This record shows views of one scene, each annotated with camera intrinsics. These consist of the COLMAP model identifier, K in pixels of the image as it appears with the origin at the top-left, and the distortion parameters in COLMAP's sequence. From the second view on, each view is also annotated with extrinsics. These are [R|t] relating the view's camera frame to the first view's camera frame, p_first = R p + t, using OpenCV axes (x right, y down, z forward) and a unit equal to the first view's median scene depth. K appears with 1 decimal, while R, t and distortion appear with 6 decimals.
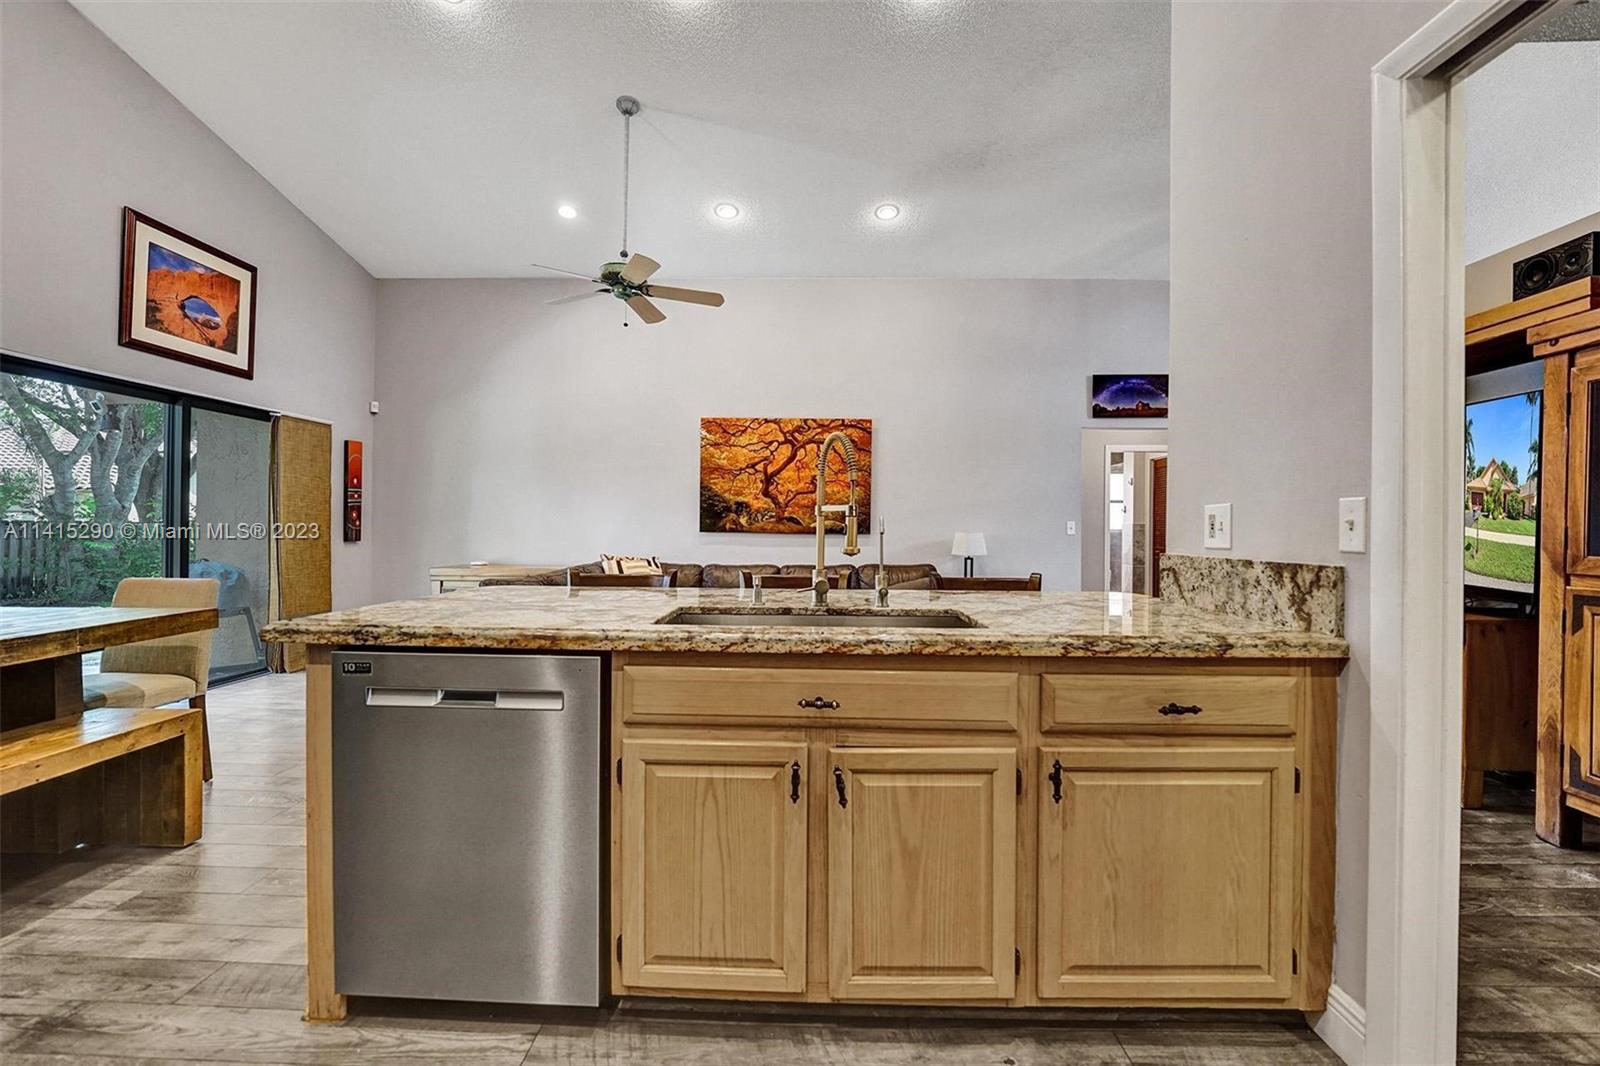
lens RADIAL K [[682.3, 0, 797.9], [0, 682.3, 522.3], [0, 0, 1]] dist [-0.020089, 0.000480]
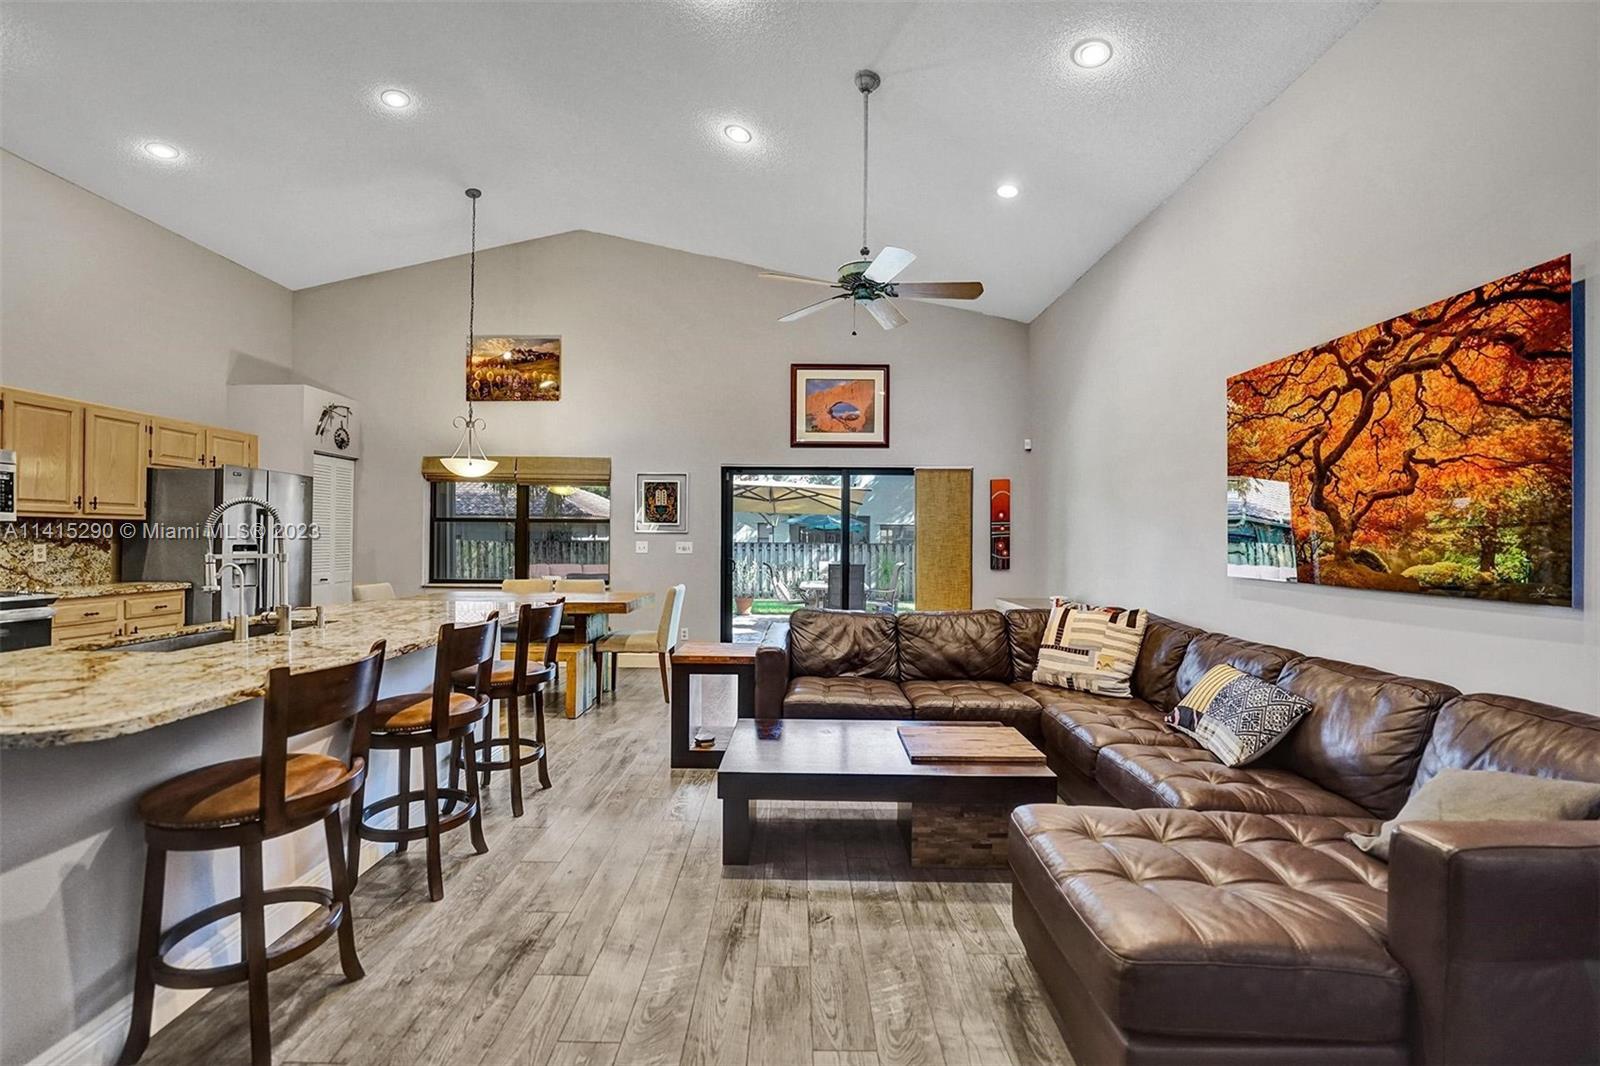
lens RADIAL K [[648.6, 0, 797.9], [0, 648.6, 535.7], [0, 0, 1]] dist [-0.023036, 0.000337]
pose [[0.025875, -0.013658, -0.999572, 0.498933], [0.001295, 0.999906, -0.013629, -0.016354], [0.999664, -0.000942, 0.025890, 0.789199]]
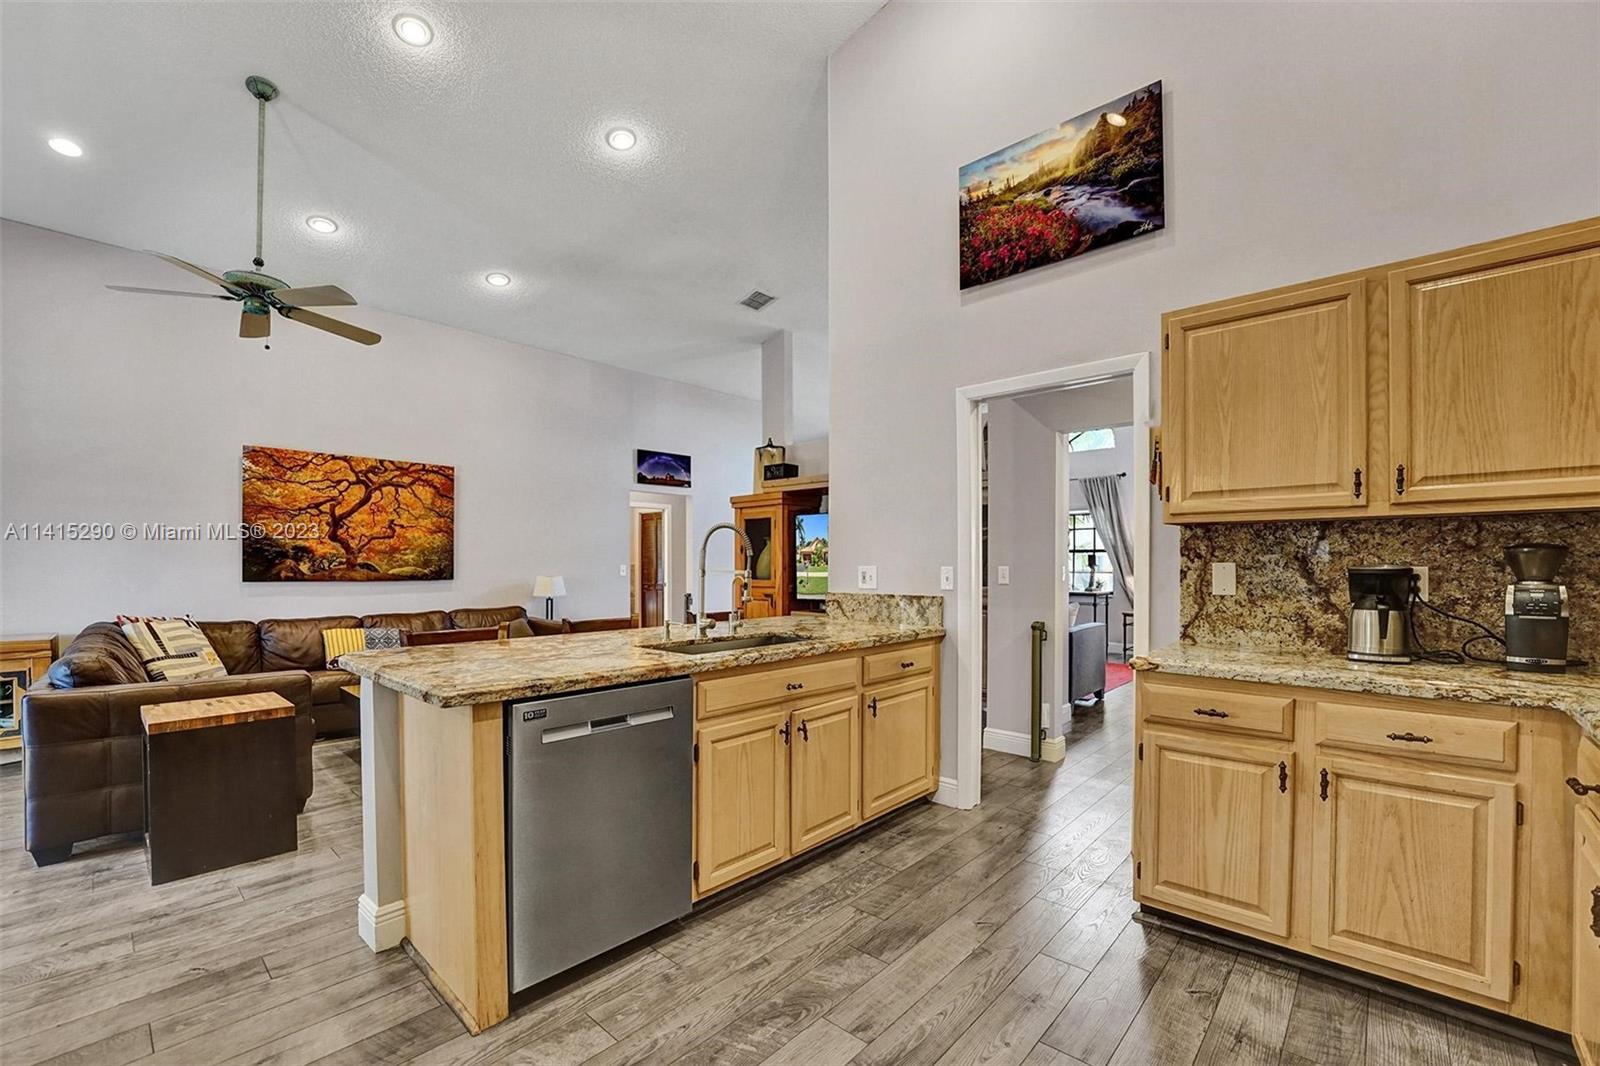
lens RADIAL K [[671.1, 0, 786.4], [0, 671.1, 566.4], [0, 0, 1]] dist [-0.024663, 0.000208]
pose [[0.663737, -0.010922, 0.747886, -0.388823], [-0.000122, 0.999892, 0.014710, -0.021484], [-0.747966, -0.009855, 0.663664, -0.040677]]
